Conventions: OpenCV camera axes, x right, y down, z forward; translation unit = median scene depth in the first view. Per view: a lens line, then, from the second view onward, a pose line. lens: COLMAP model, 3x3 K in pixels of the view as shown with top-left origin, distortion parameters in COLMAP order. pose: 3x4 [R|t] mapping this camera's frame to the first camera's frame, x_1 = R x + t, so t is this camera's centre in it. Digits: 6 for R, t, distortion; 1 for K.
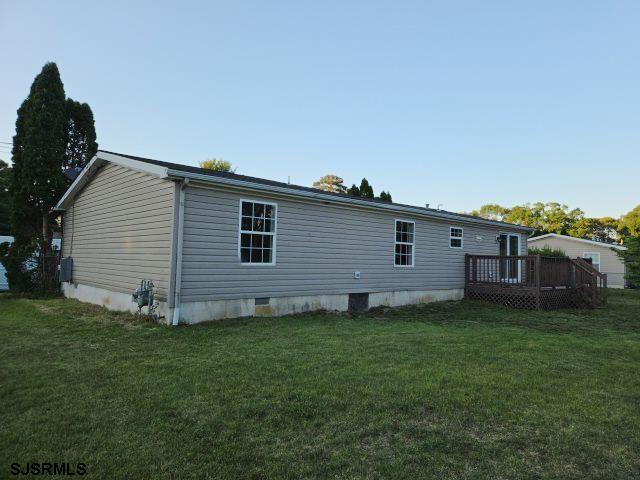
lens RADIAL K [[436.4, 0, 320.2], [0, 436.4, 238.0], [0, 0, 1]] dist [0.066256, -0.058388]
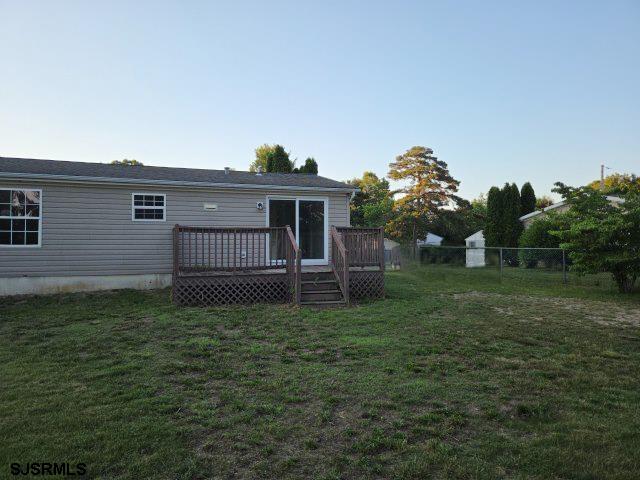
lens RADIAL K [[436.4, 0, 322.9], [0, 436.4, 228.9], [0, 0, 1]] dist [0.066256, -0.058388]
pose [[0.913701, -0.038825, -0.404527, 1.117062], [0.044859, 0.998979, 0.005443, 0.058275], [0.403903, -0.023120, 0.914510, 0.526931]]
